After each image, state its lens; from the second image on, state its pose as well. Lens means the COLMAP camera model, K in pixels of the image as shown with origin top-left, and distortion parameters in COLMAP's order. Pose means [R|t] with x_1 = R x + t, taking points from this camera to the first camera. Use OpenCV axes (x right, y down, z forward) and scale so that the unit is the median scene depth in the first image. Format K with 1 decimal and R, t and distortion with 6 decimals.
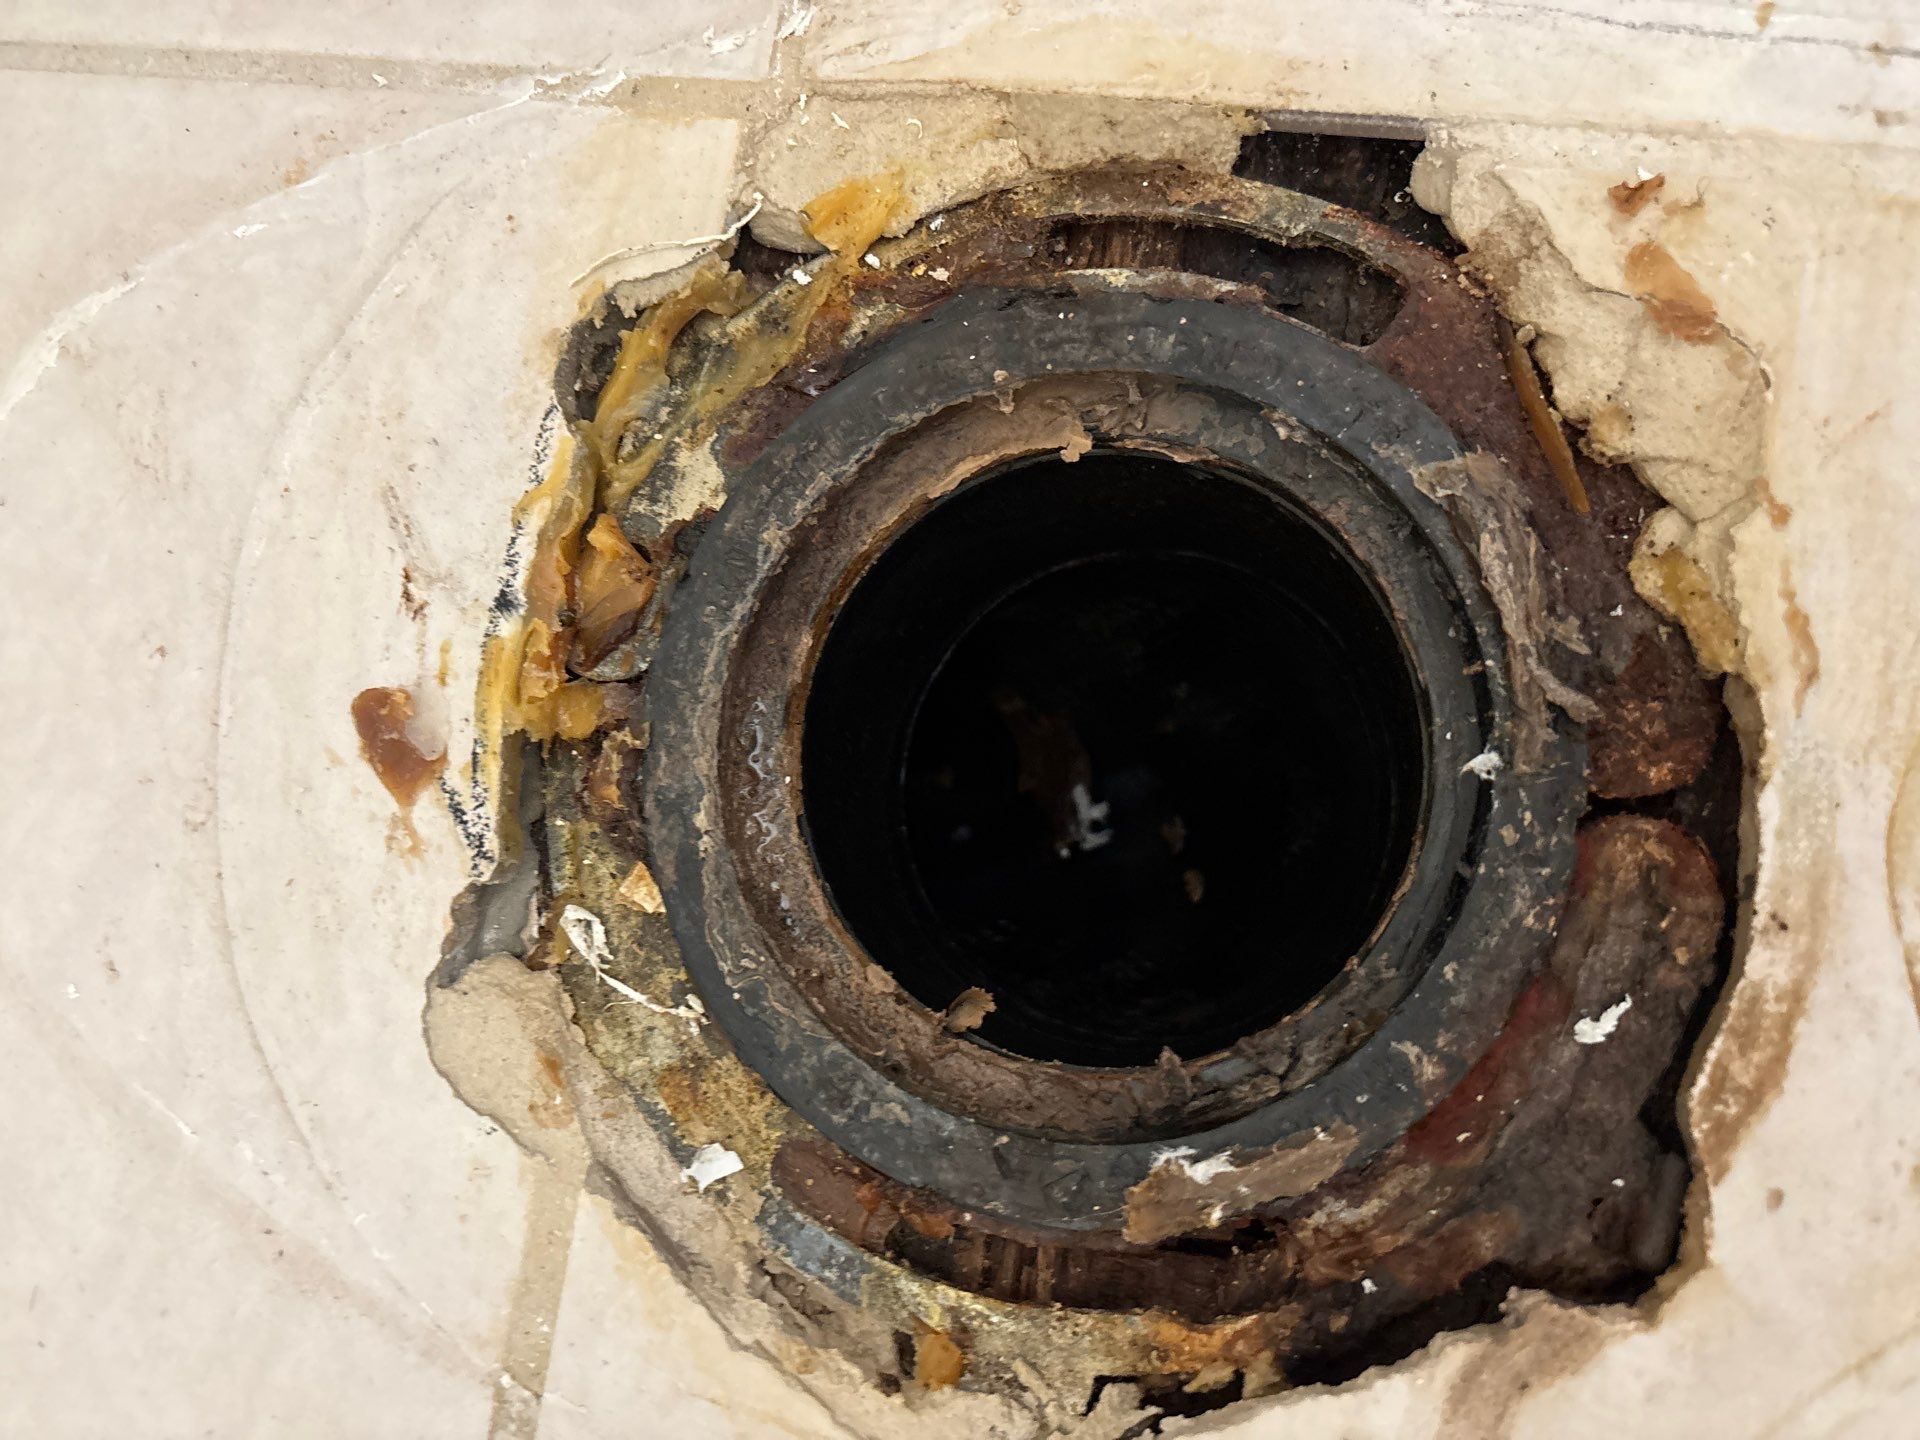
lens RADIAL K [[1464.0, 0, 968.6], [0, 1464.0, 725.0], [0, 0, 1]] dist [0.027596, -0.047255]
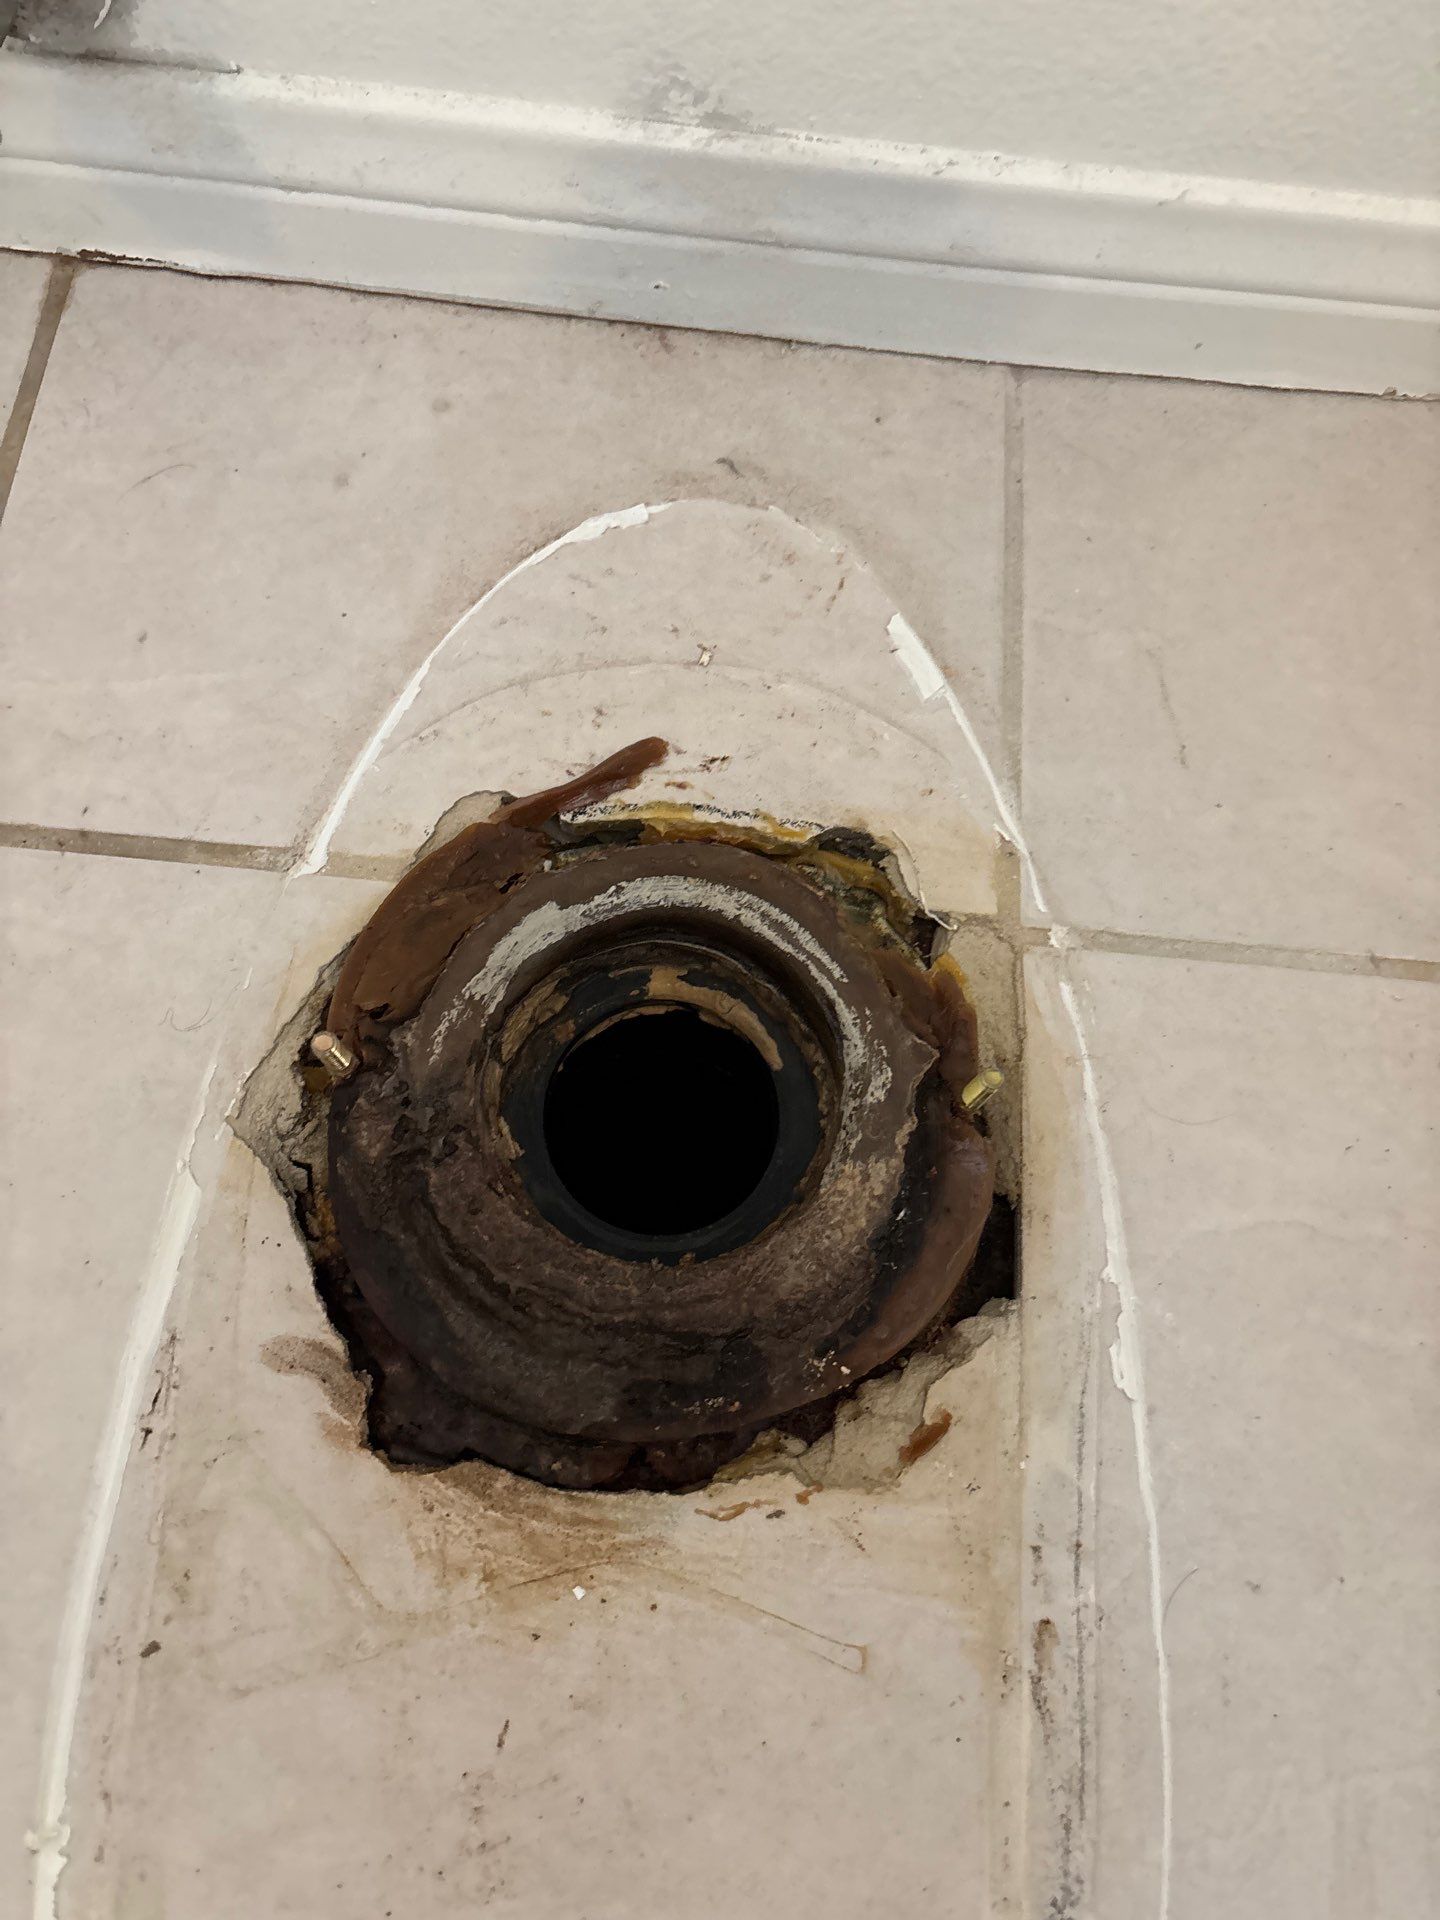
lens RADIAL K [[1464.0, 0, 731.4], [0, 1464.0, 953.2], [0, 0, 1]] dist [0.027596, -0.047255]
pose [[0.082593, 0.981875, -0.170587, 0.172088], [-0.995558, 0.089054, 0.030565, -0.150443], [0.045203, 0.167305, 0.984868, -0.779602]]
